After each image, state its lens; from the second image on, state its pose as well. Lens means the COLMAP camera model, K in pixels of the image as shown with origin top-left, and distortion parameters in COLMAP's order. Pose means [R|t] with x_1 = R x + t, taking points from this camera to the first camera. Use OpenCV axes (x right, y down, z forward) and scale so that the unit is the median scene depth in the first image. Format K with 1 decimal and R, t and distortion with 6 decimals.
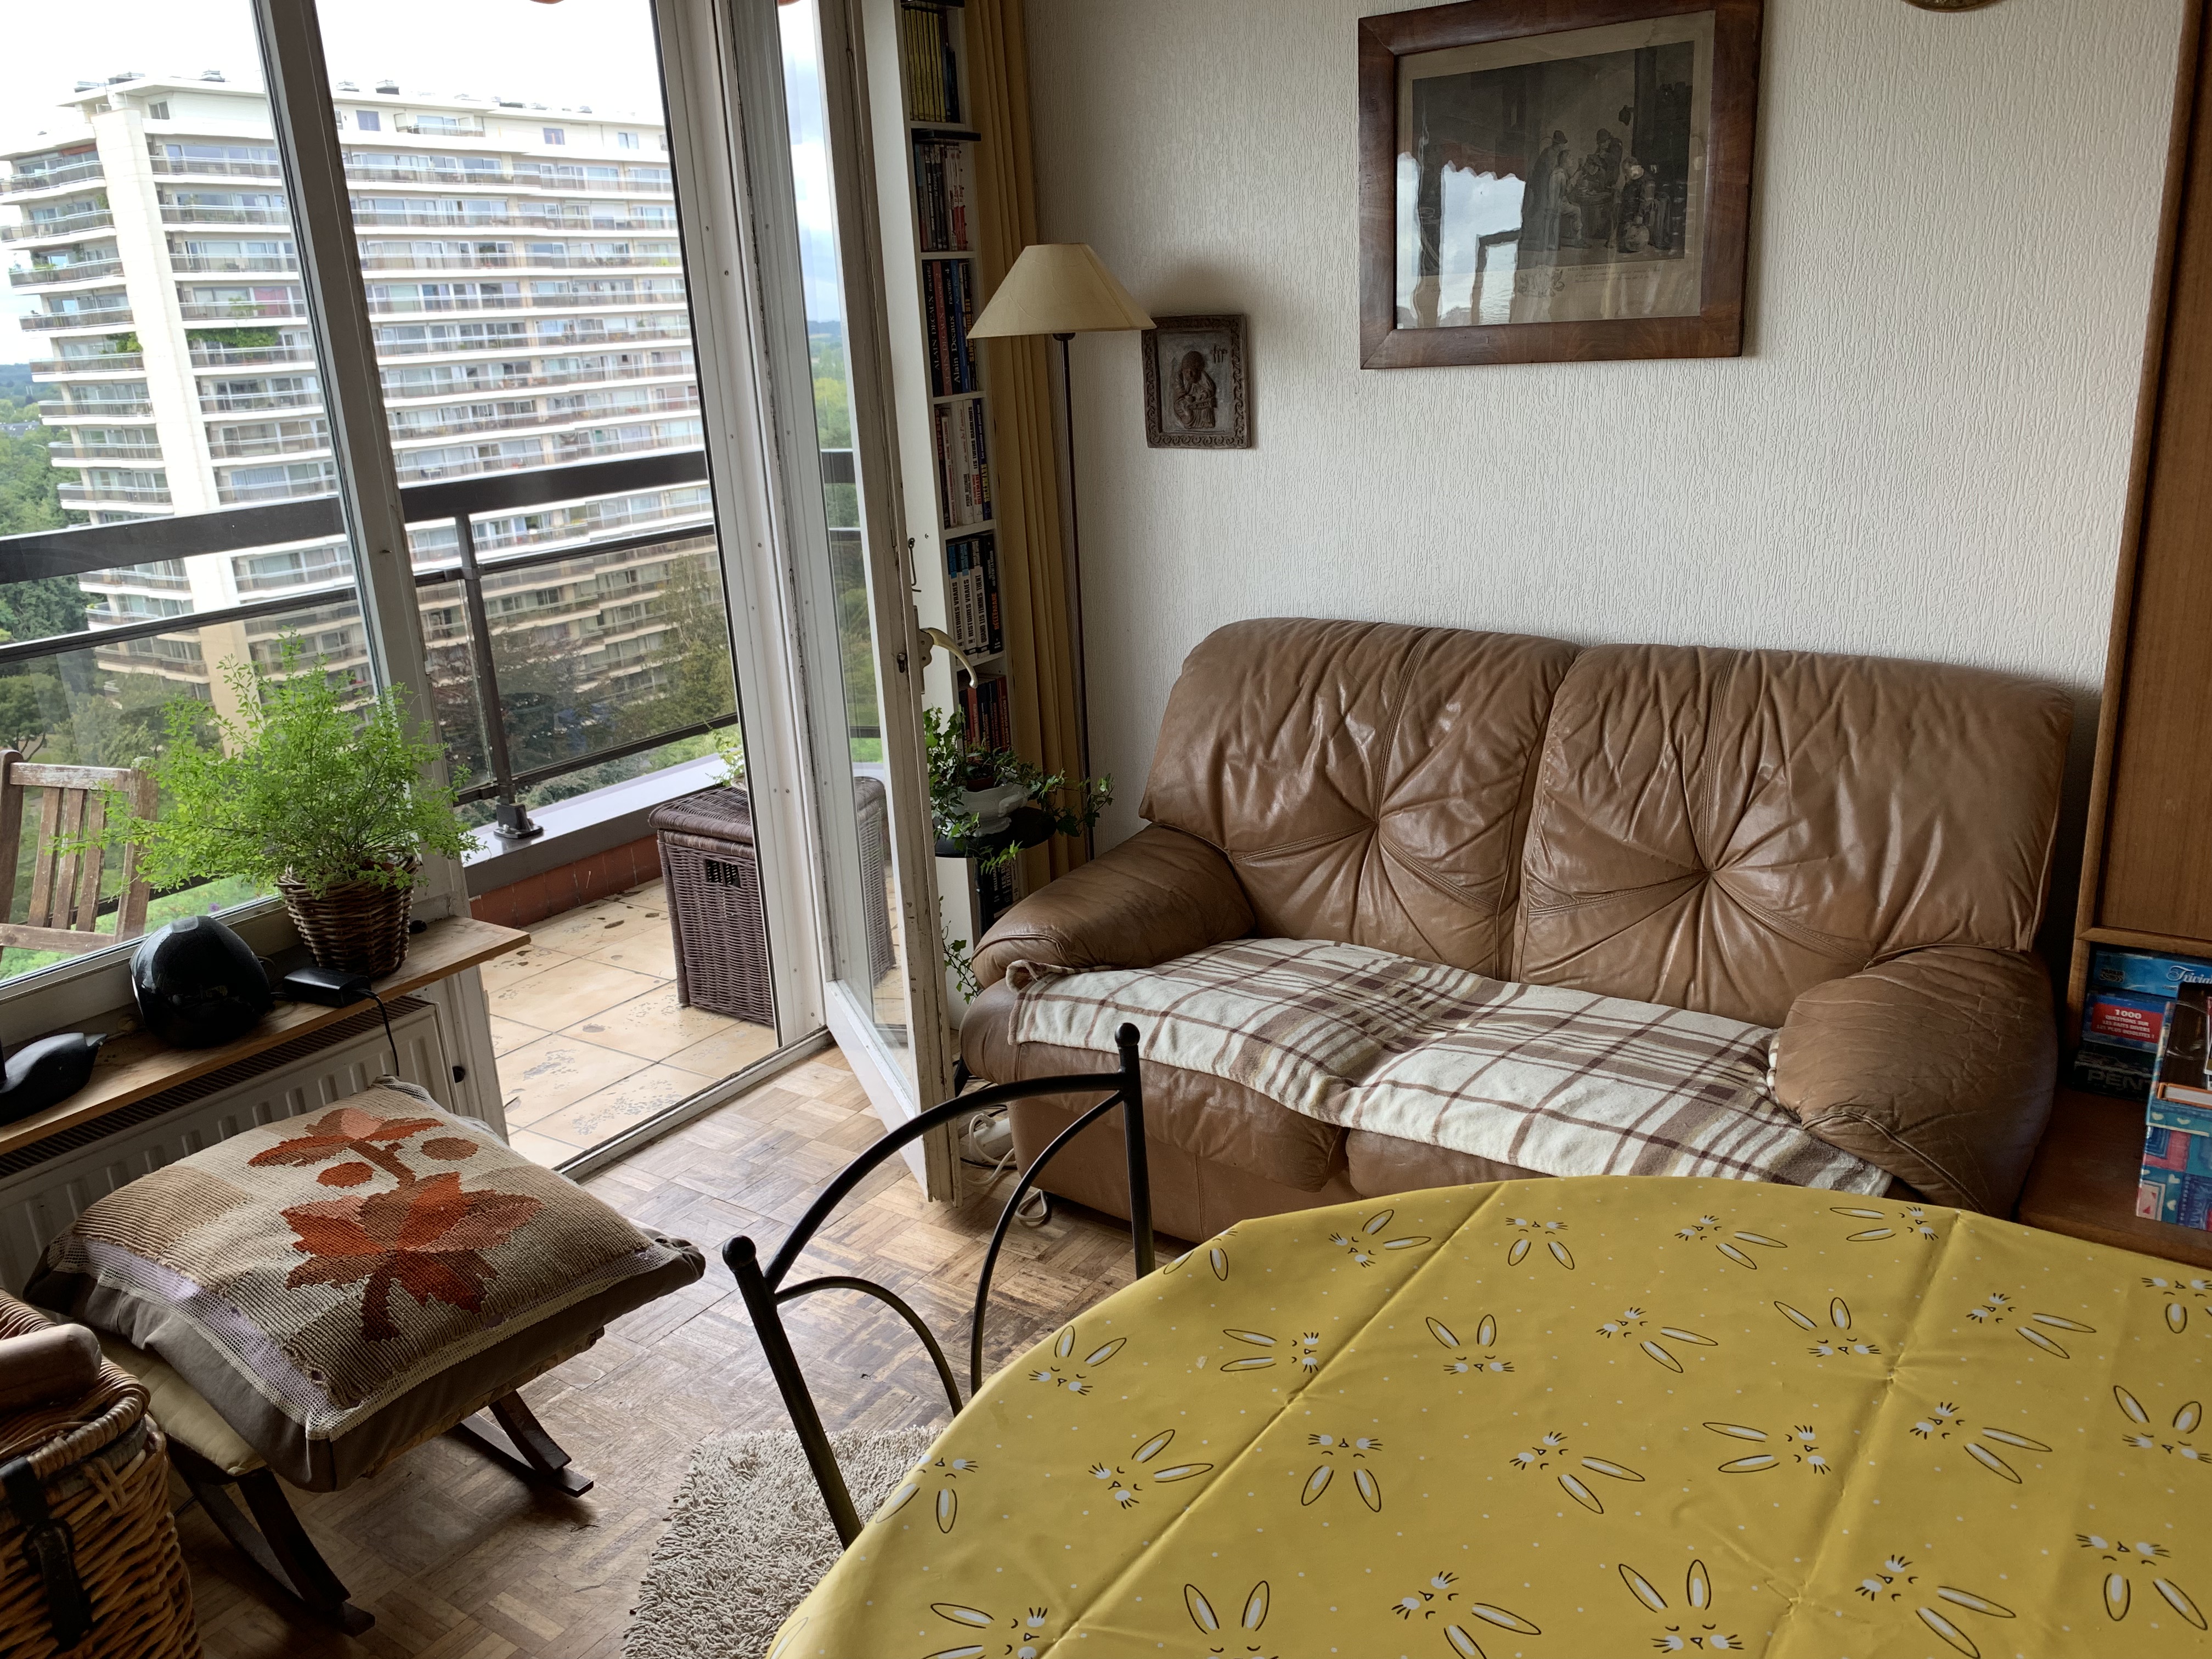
lens RADIAL K [[1702.3, 0, 1106.5], [0, 1702.3, 843.8], [0, 0, 1]] dist [0.051690, -0.003385]
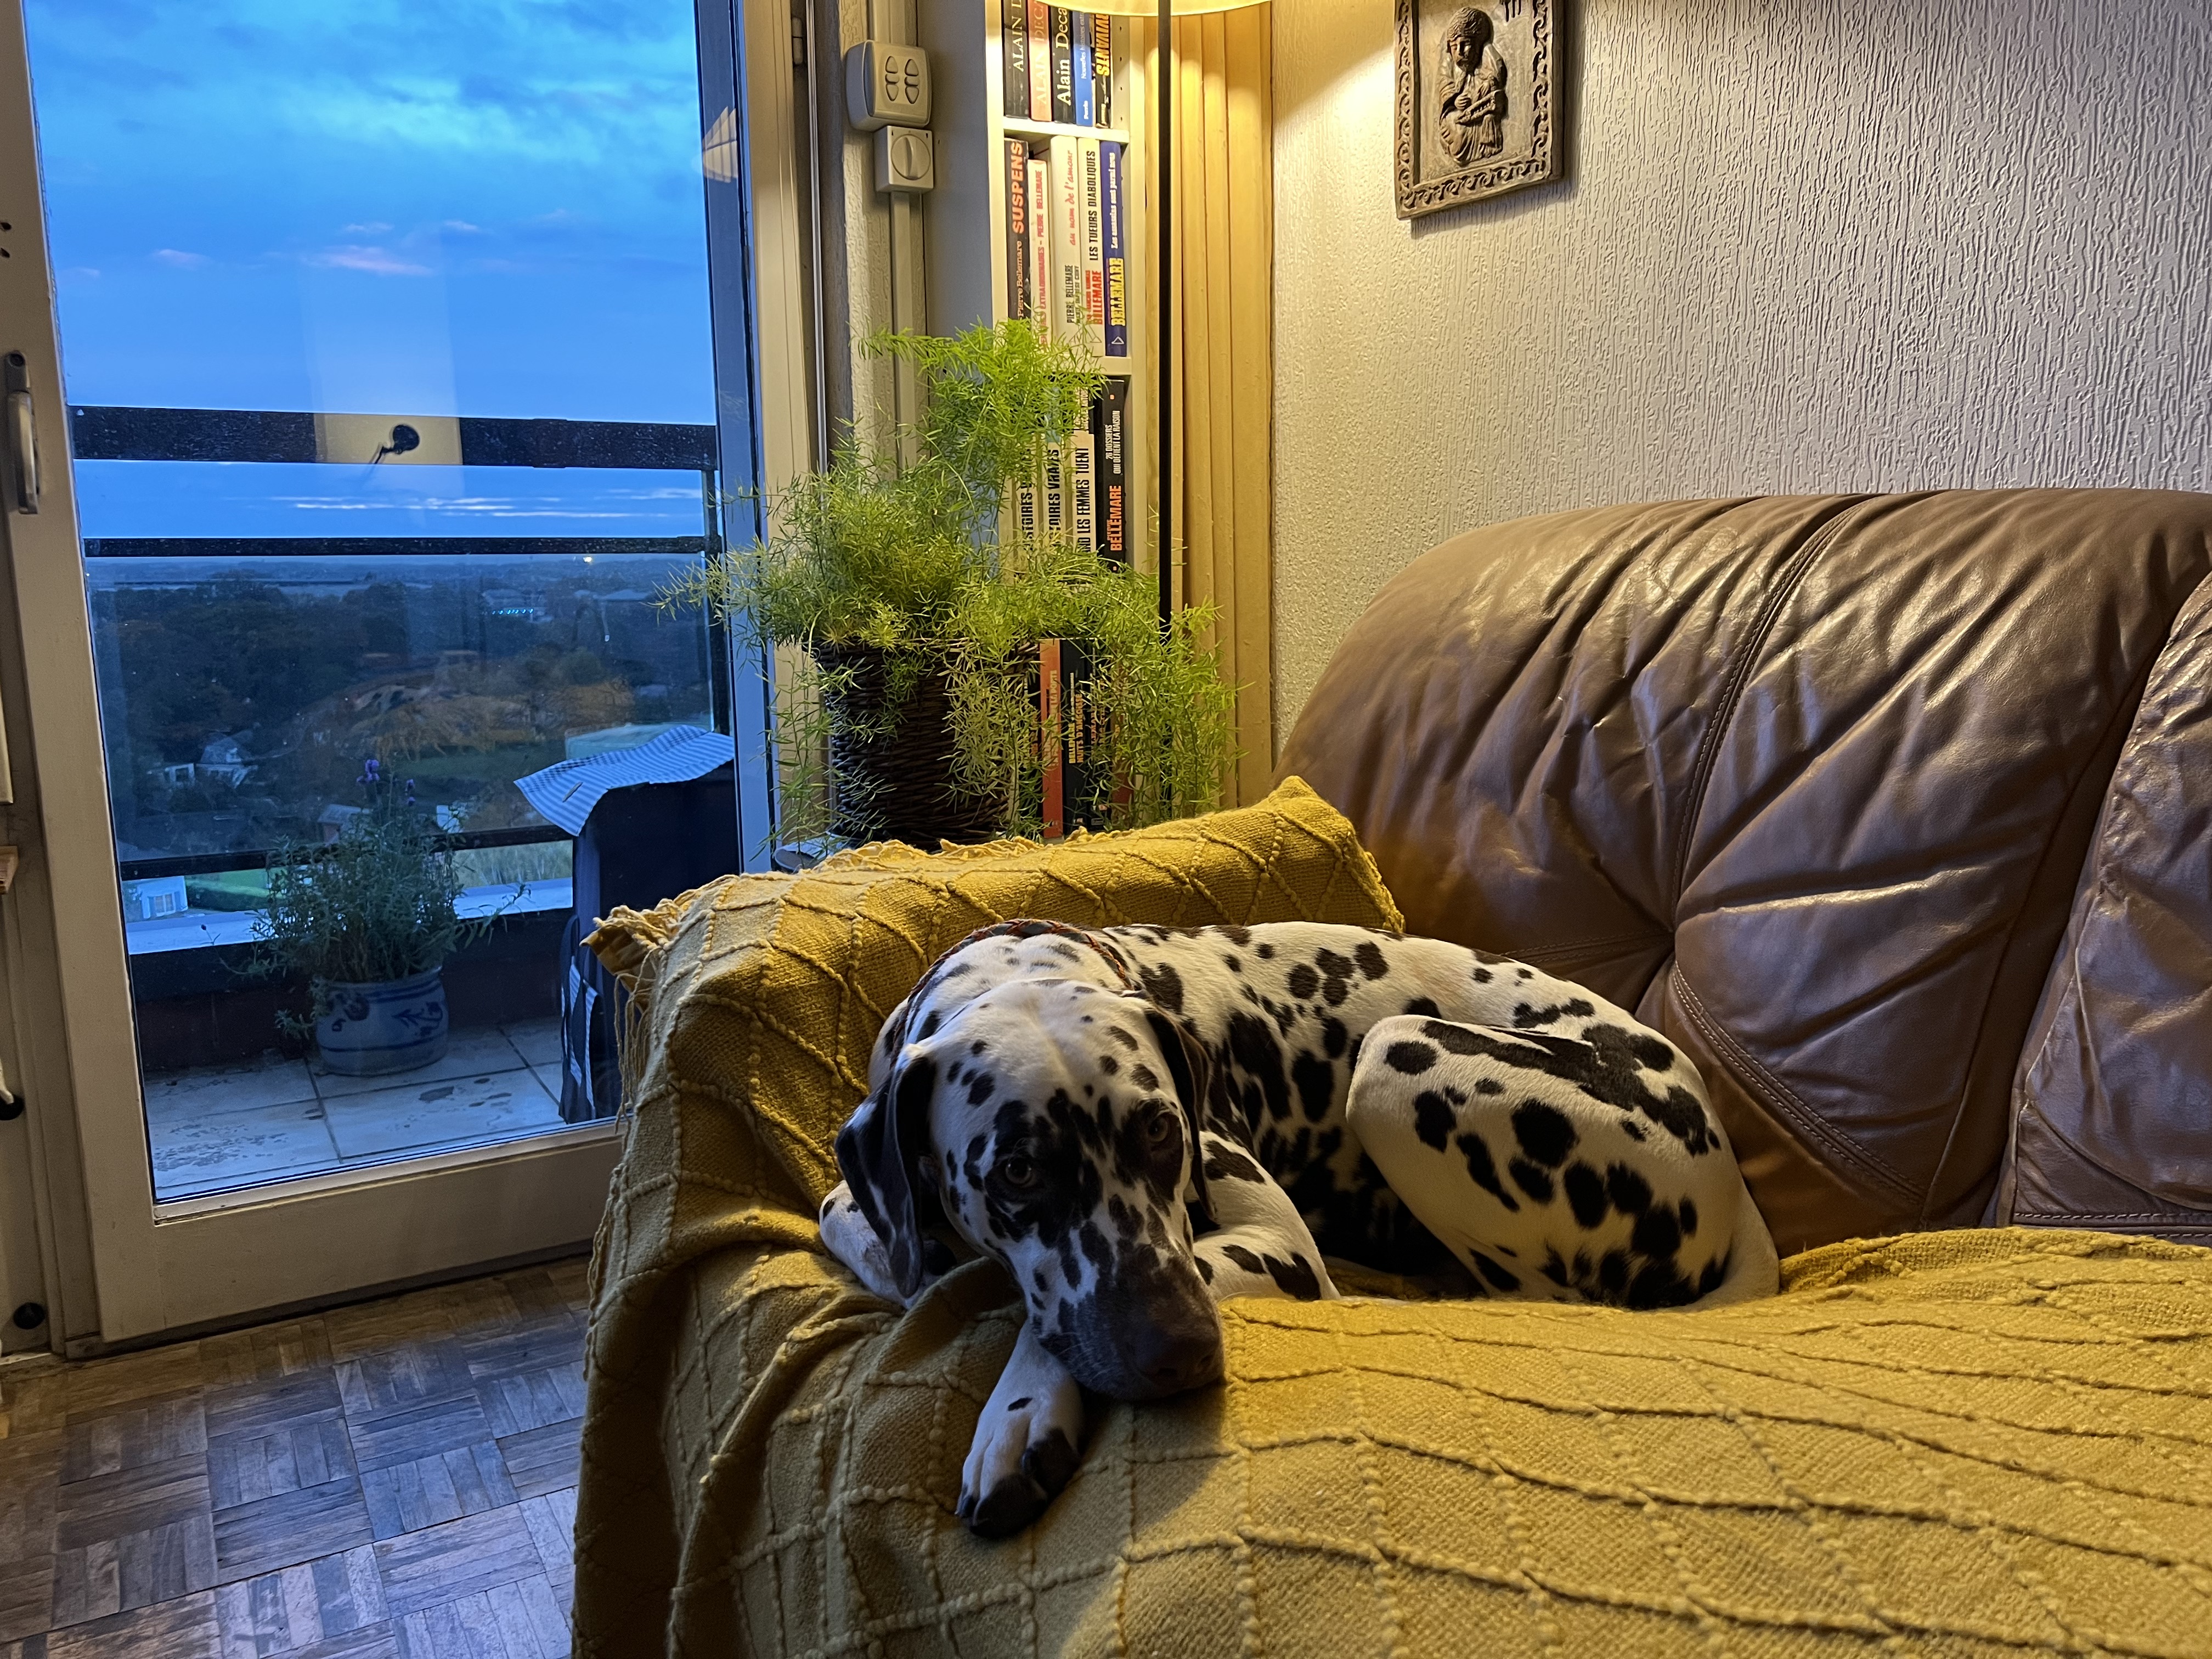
lens RADIAL K [[1674.1, 0, 1101.8], [0, 1674.1, 849.9], [0, 0, 1]] dist [-0.009688, -0.007985]
pose [[0.907317, 0.117202, -0.403782, 0.189900], [-0.165758, 0.982291, -0.087346, 0.025956], [0.386394, 0.146181, 0.910676, 0.554225]]
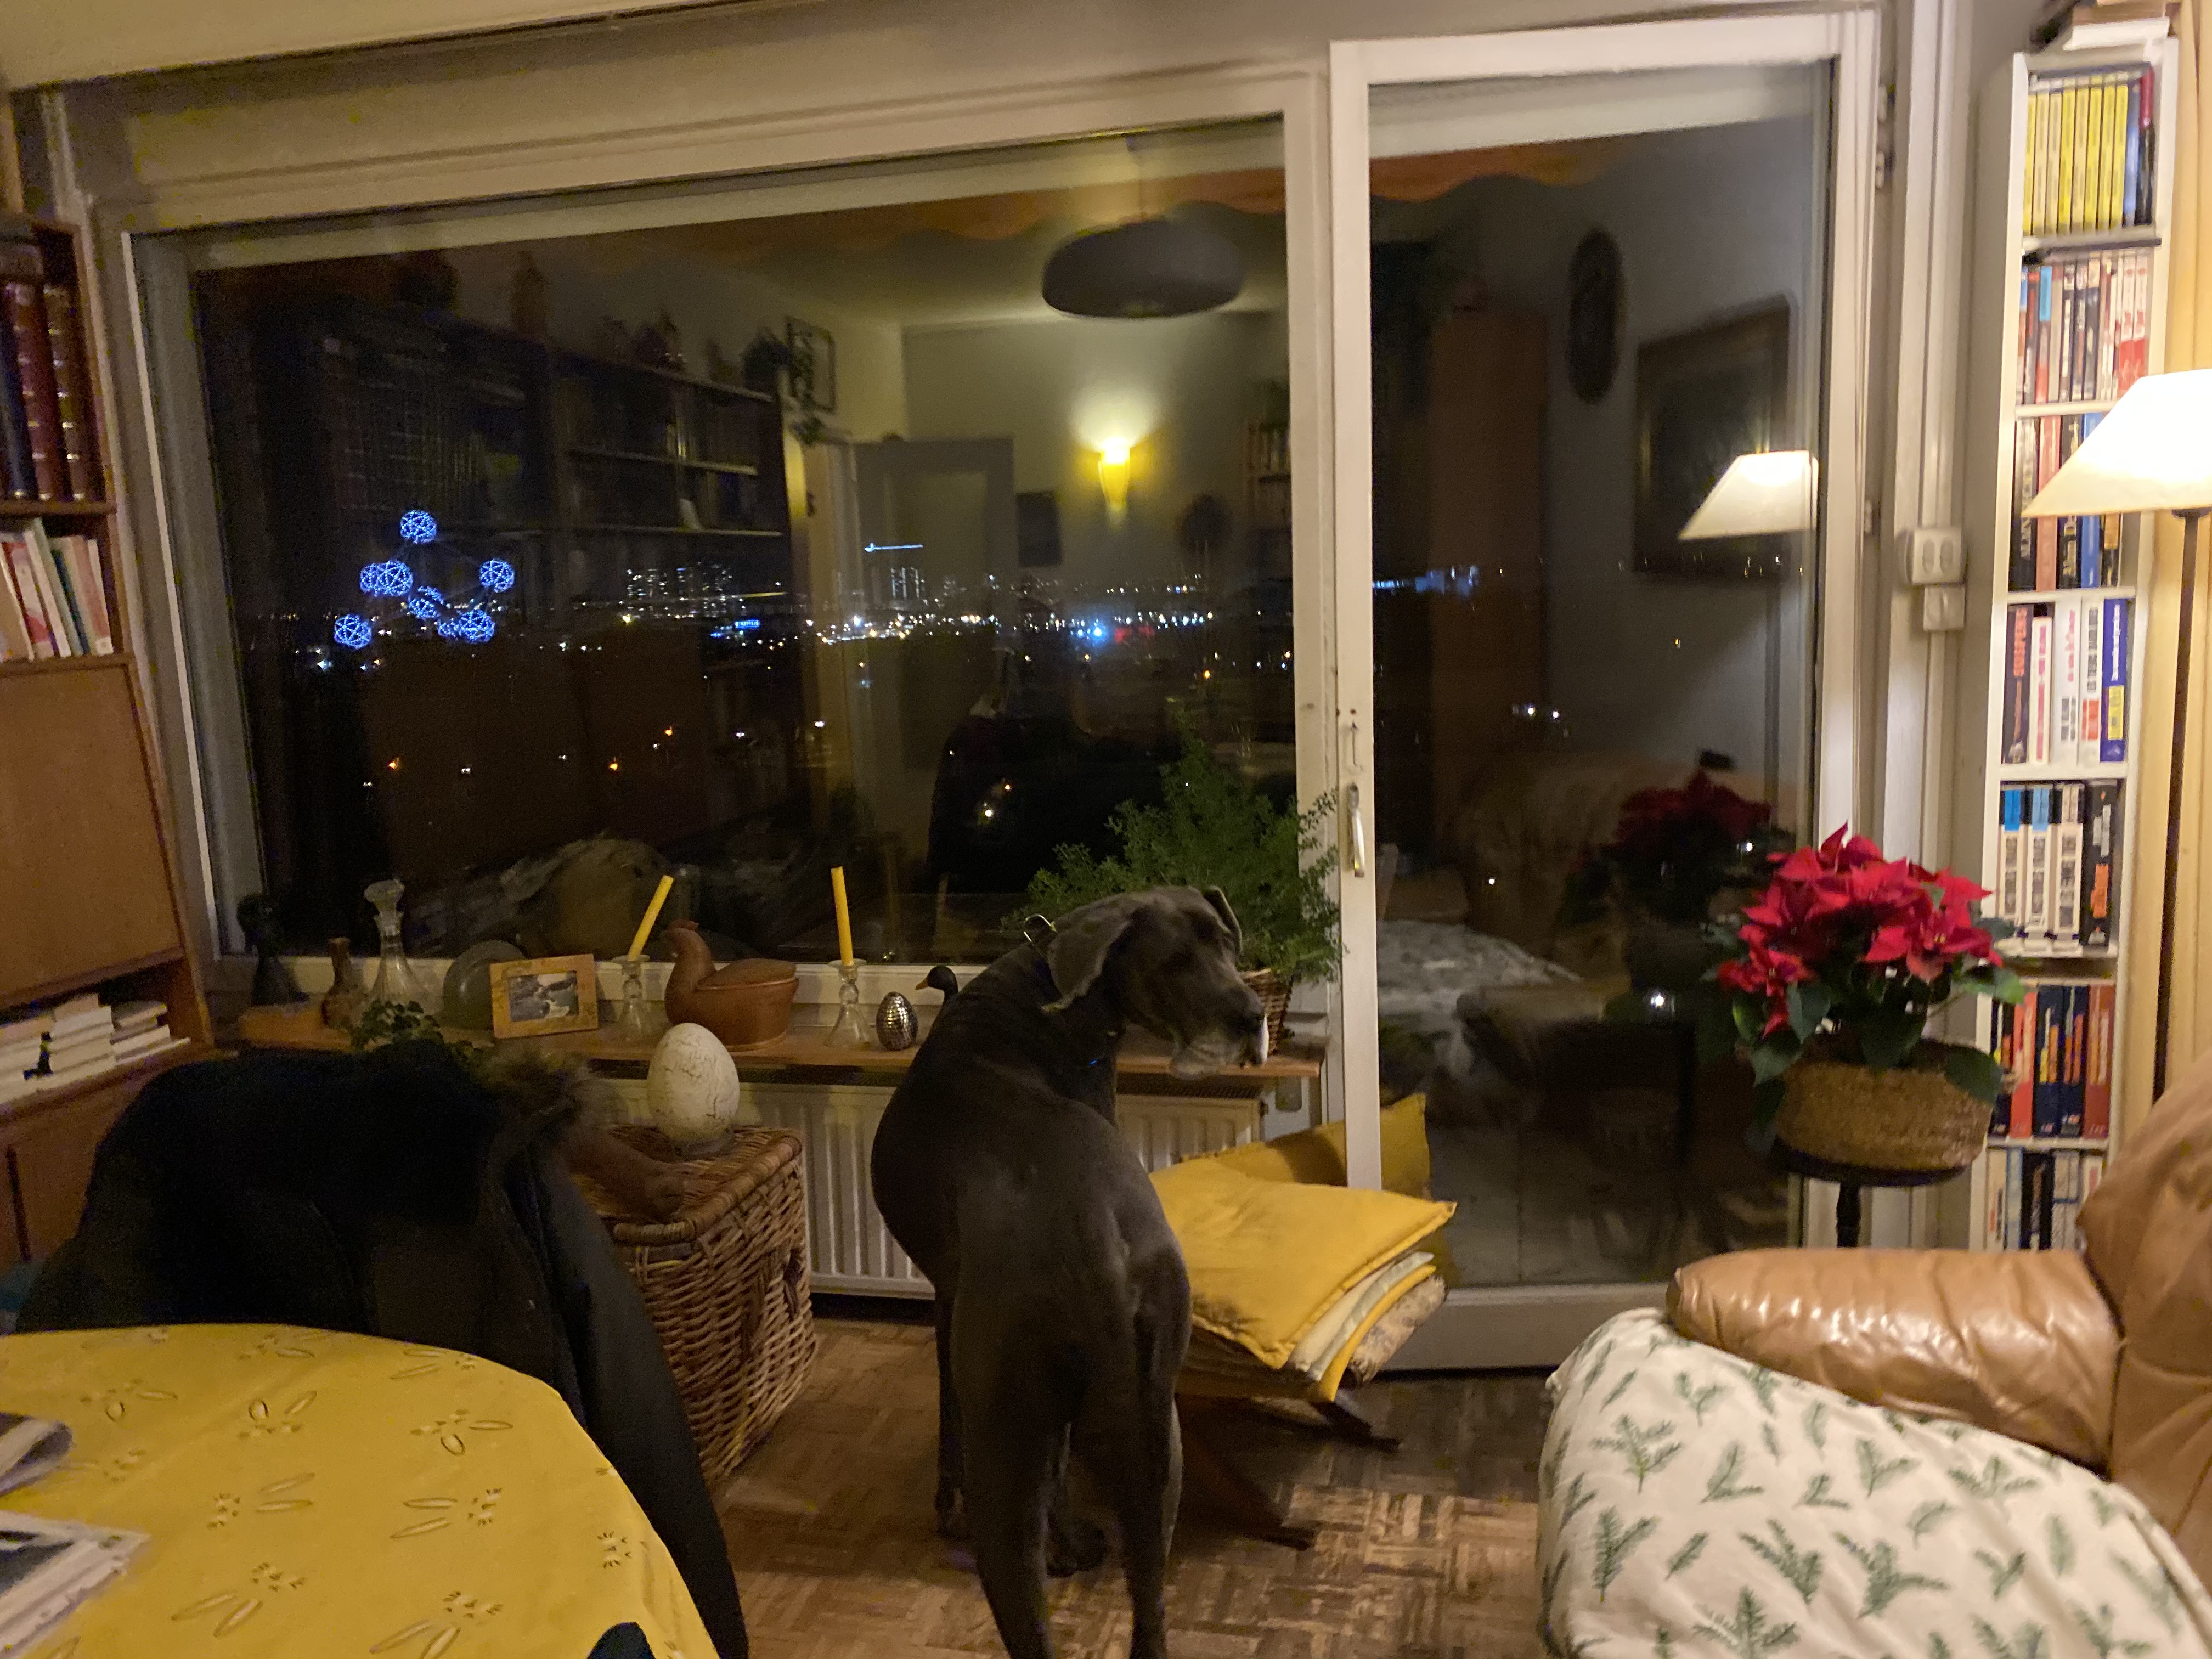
lens RADIAL K [[1715.9, 0, 1113.3], [0, 1715.9, 840.9], [0, 0, 1]] dist [0.034049, 0.004433]
pose [[0.389039, 0.181367, -0.903192, 0.465860], [-0.272959, 0.959096, 0.075019, -0.108970], [0.879854, 0.217349, 0.422631, 0.367801]]
